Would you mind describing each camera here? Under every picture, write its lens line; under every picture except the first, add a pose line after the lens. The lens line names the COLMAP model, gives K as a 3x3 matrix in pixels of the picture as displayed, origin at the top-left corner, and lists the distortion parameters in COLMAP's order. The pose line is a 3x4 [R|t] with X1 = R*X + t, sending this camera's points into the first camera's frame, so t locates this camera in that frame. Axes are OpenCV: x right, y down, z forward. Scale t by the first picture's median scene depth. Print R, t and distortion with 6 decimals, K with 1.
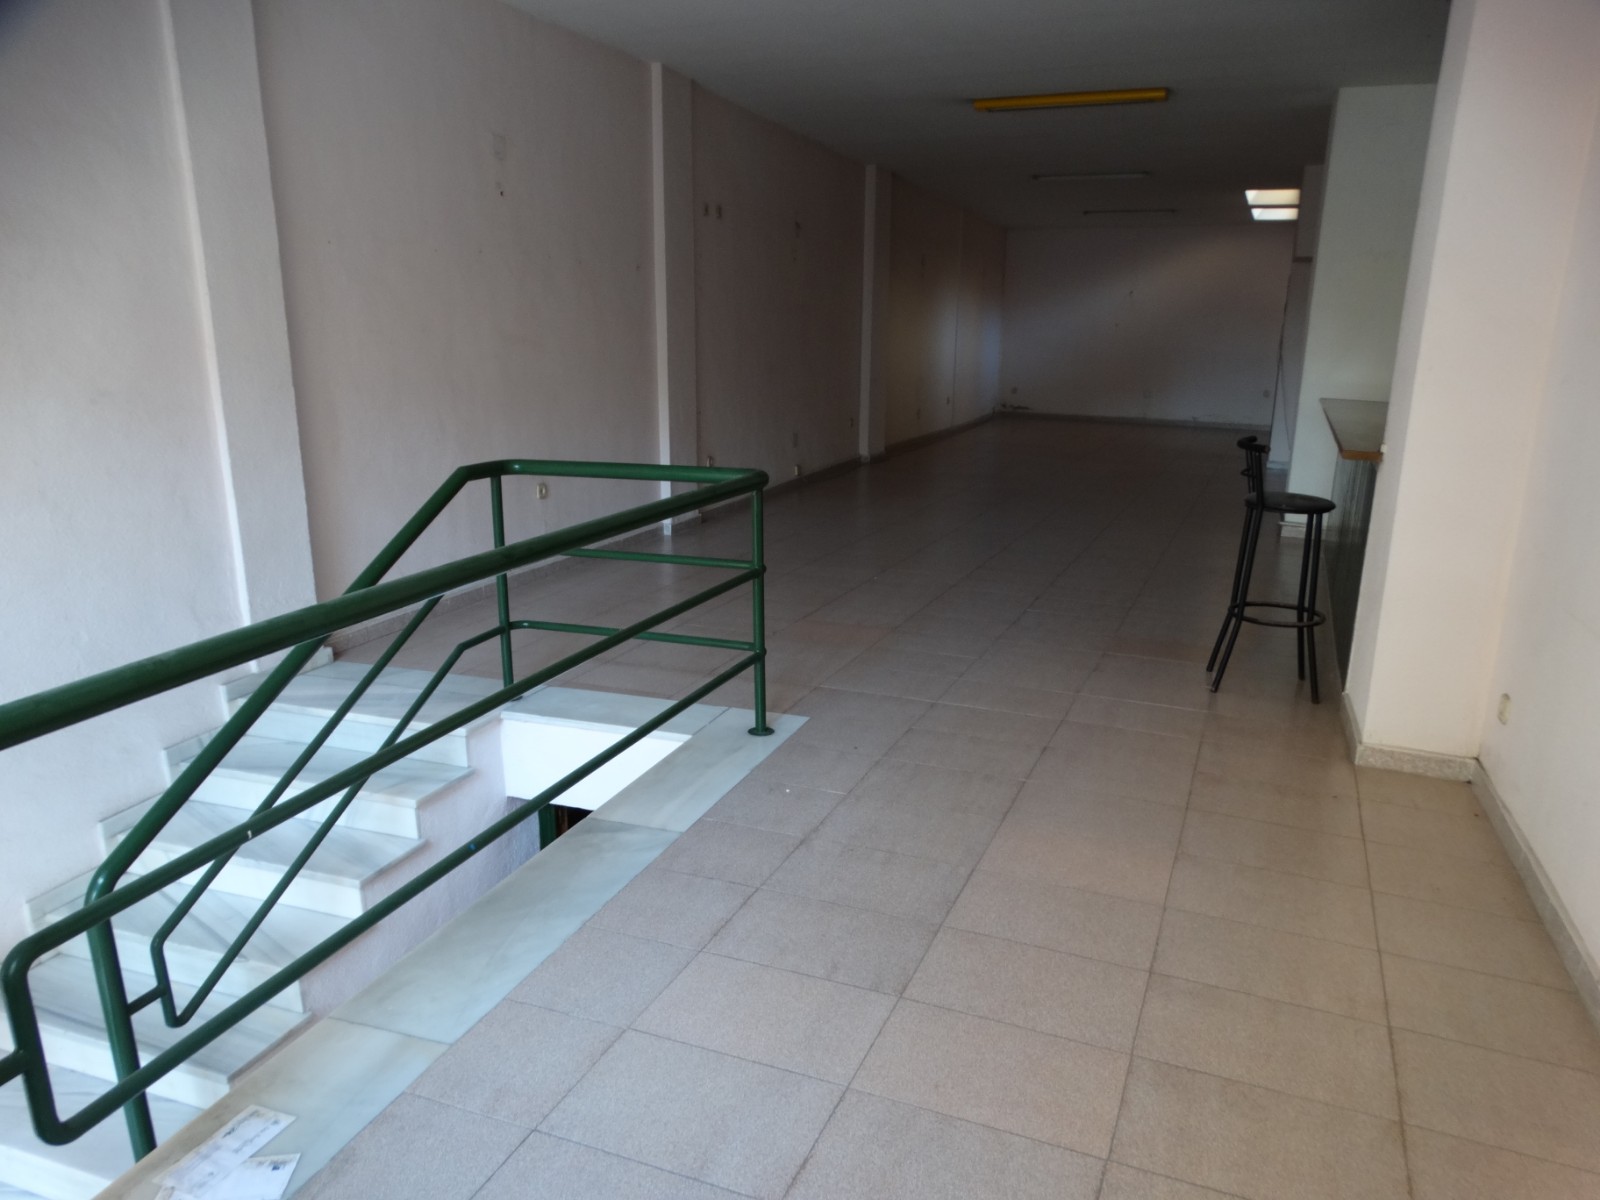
lens RADIAL K [[1106.5, 0, 846.5], [0, 1106.5, 617.2], [0, 0, 1]] dist [0.000211, 0.048209]
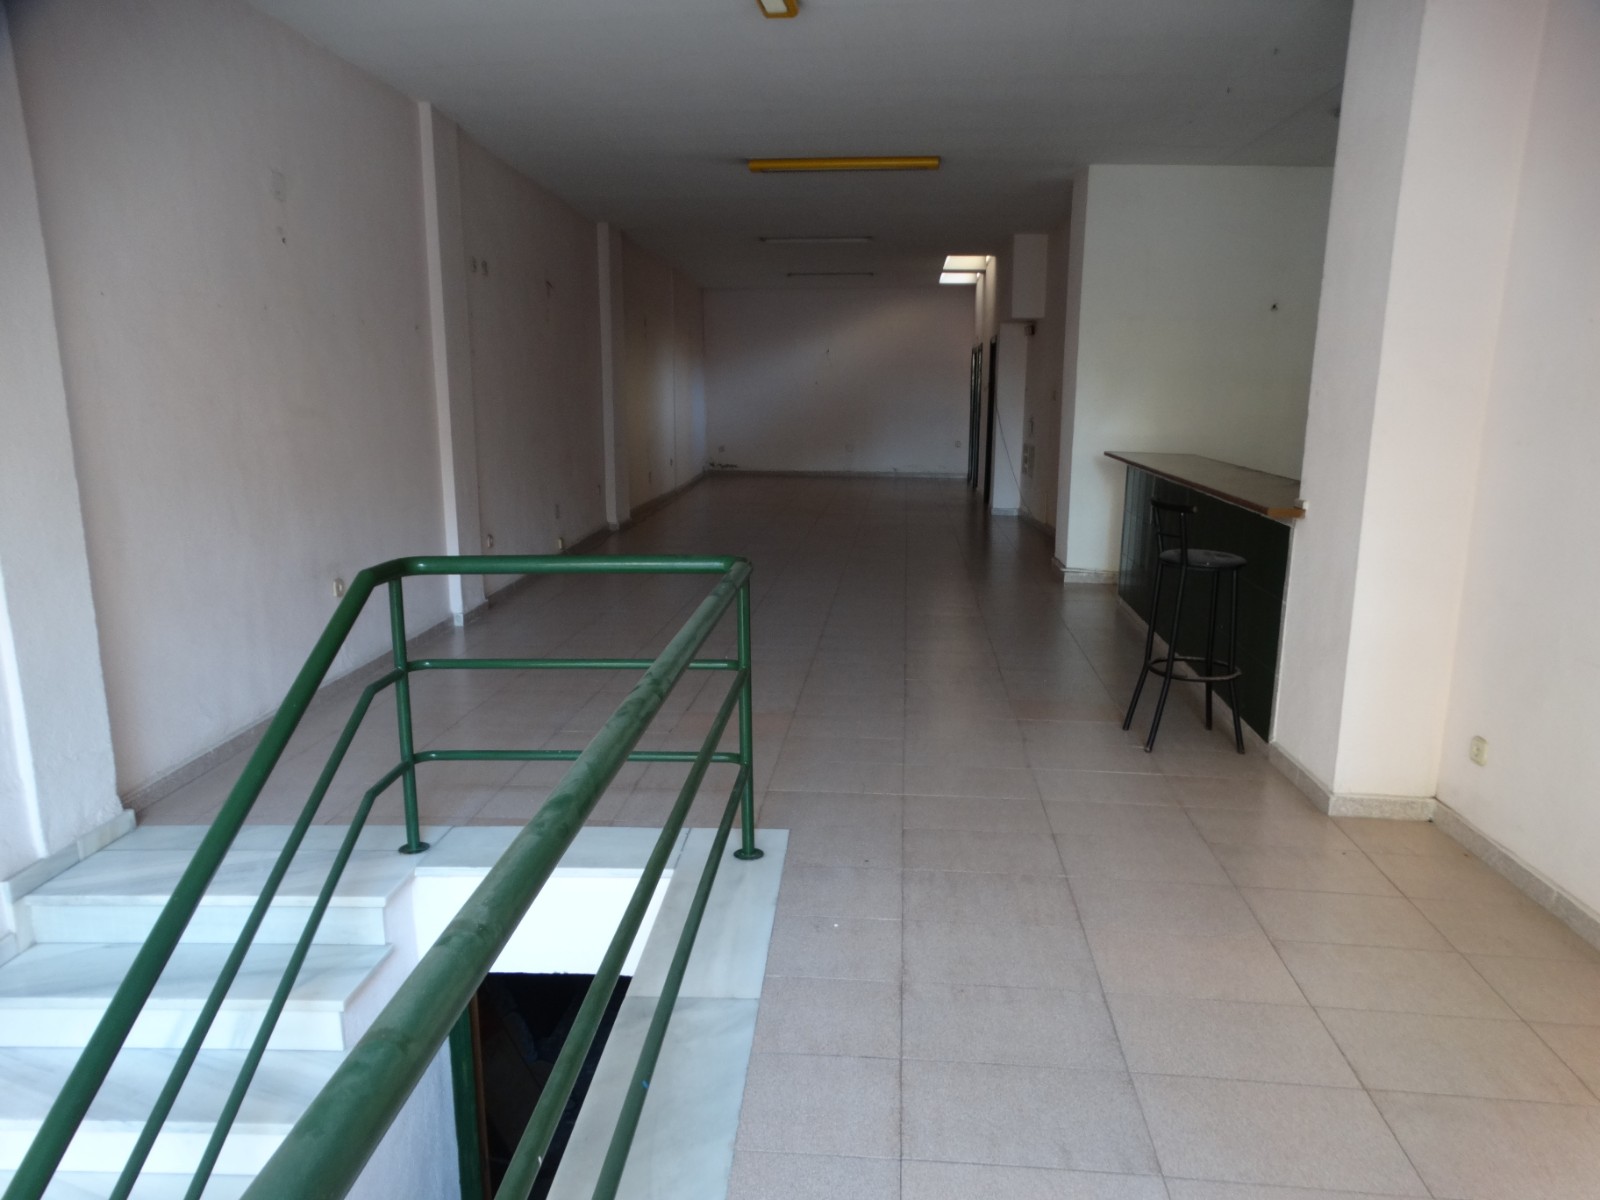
lens RADIAL K [[1119.6, 0, 800.0], [0, 1119.6, 600.0], [0, 0, 1]] dist [0.028699, -0.002718]
pose [[0.962965, -0.063501, 0.262040, -0.222388], [0.080896, 0.995141, -0.056127, -0.036925], [-0.257203, 0.075247, 0.963423, 0.109805]]
